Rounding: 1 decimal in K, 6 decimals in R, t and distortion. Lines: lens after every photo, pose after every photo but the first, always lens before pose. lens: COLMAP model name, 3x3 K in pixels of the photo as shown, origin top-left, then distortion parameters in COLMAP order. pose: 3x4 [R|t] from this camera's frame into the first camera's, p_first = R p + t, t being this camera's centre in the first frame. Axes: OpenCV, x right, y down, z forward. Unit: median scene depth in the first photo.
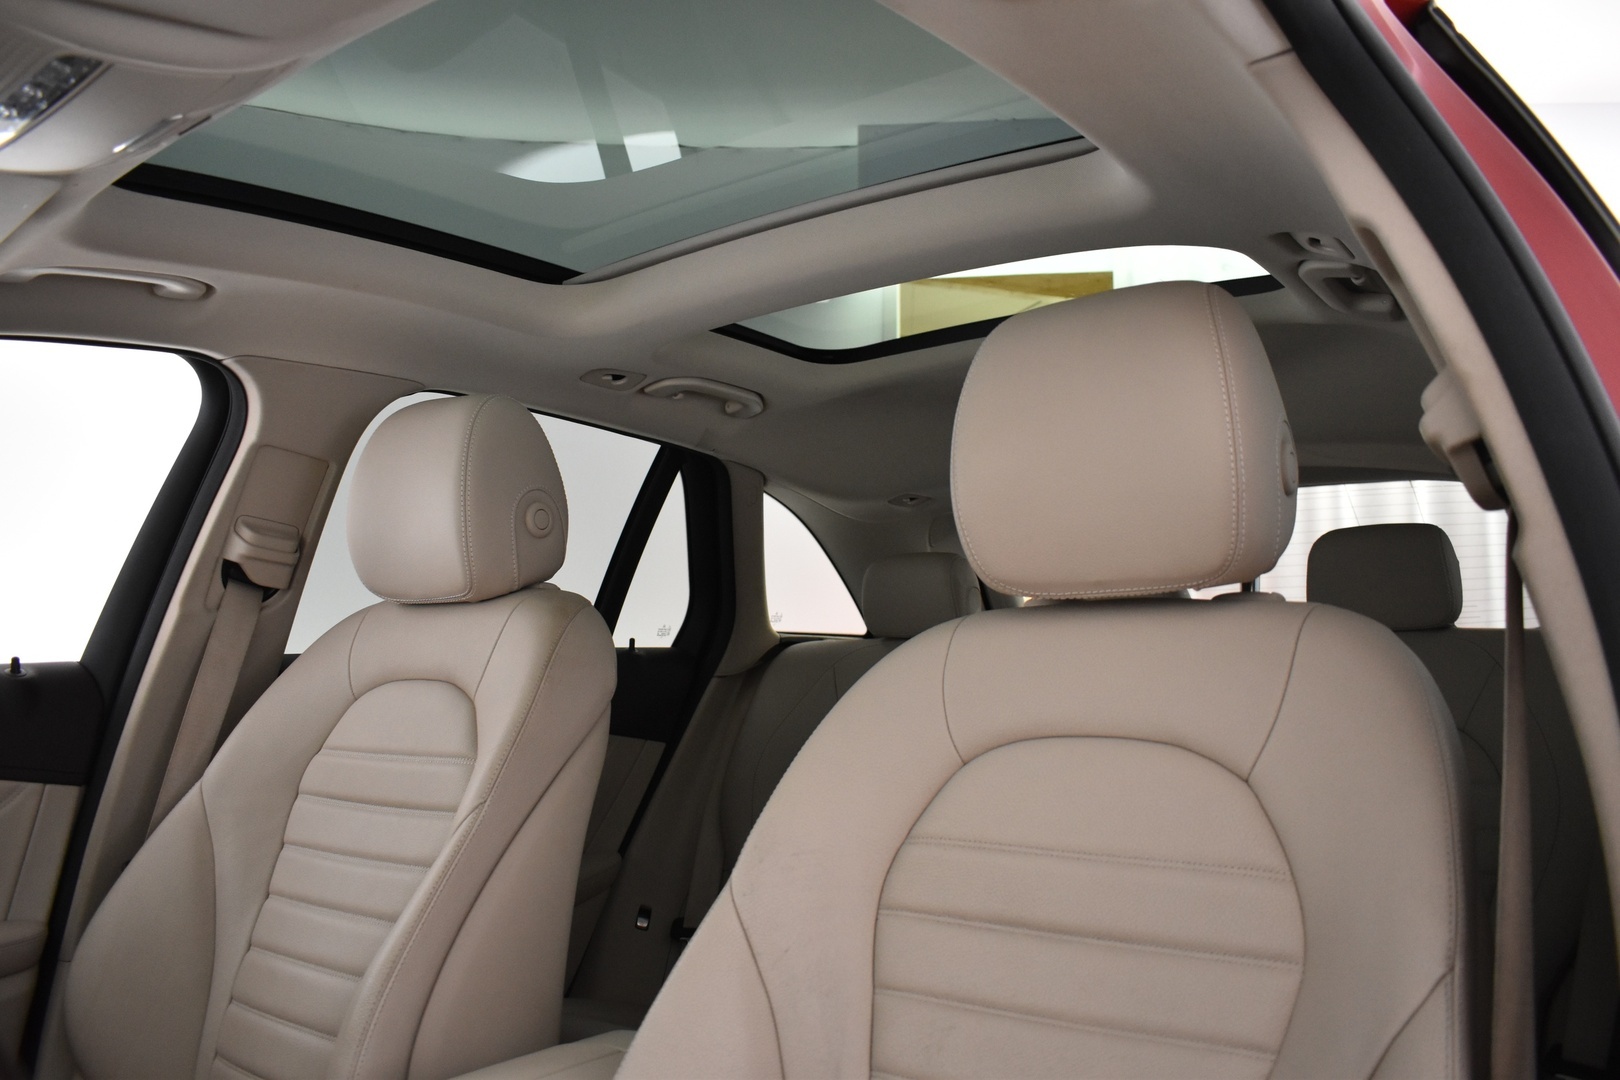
lens RADIAL K [[1249.8, 0, 804.7], [0, 1249.8, 543.7], [0, 0, 1]] dist [-0.096232, 0.015748]
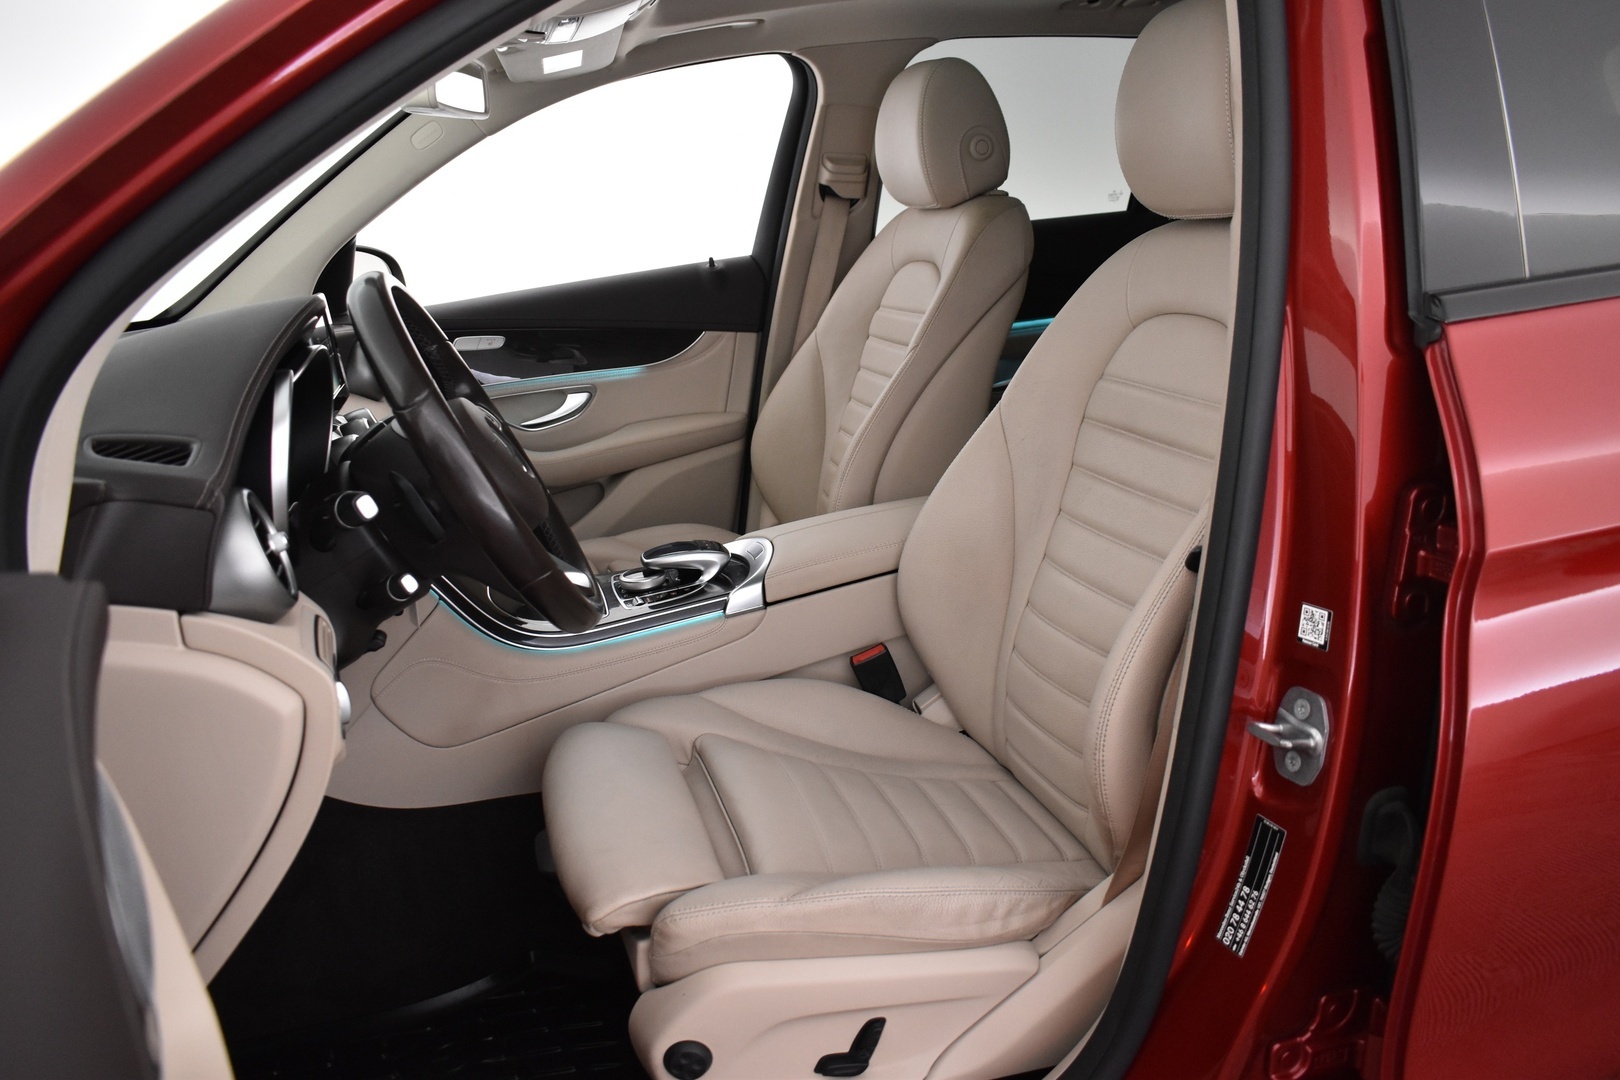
lens RADIAL K [[1249.8, 0, 812.5], [0, 1249.8, 535.6], [0, 0, 1]] dist [-0.096232, 0.015748]
pose [[0.791624, 0.103136, -0.602242, 0.510603], [0.131896, 0.933568, 0.333249, -0.097013], [0.596603, -0.343240, 0.725431, -0.283669]]
